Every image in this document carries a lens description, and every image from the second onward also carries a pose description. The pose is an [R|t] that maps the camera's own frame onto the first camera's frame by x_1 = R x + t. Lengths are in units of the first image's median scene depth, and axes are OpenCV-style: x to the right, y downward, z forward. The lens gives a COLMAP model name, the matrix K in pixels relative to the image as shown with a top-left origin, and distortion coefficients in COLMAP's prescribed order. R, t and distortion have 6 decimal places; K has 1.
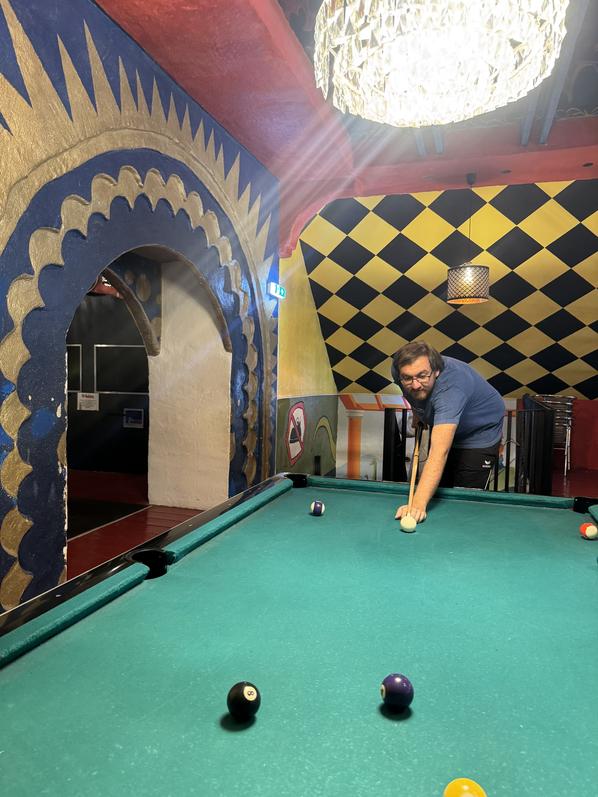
lens RADIAL K [[553.6, 0, 298.8], [0, 553.6, 389.2], [0, 0, 1]] dist [0.097601, -0.000650]
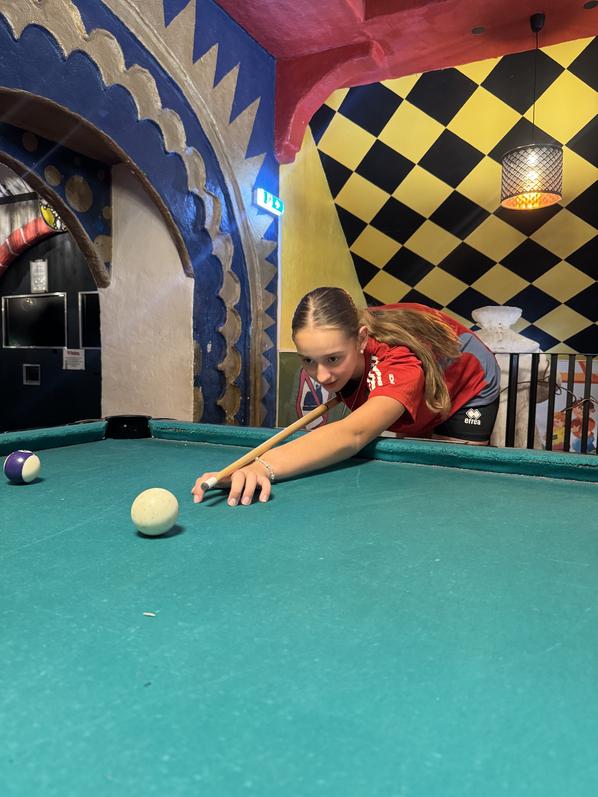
lens RADIAL K [[567.0, 0, 299.0], [0, 567.0, 398.5], [0, 0, 1]] dist [-0.008796, -0.002566]
pose [[0.987529, 0.008937, -0.157184, 0.129260], [-0.002949, 0.999263, 0.038282, 0.061228], [0.157410, -0.037341, 0.986827, 0.252256]]
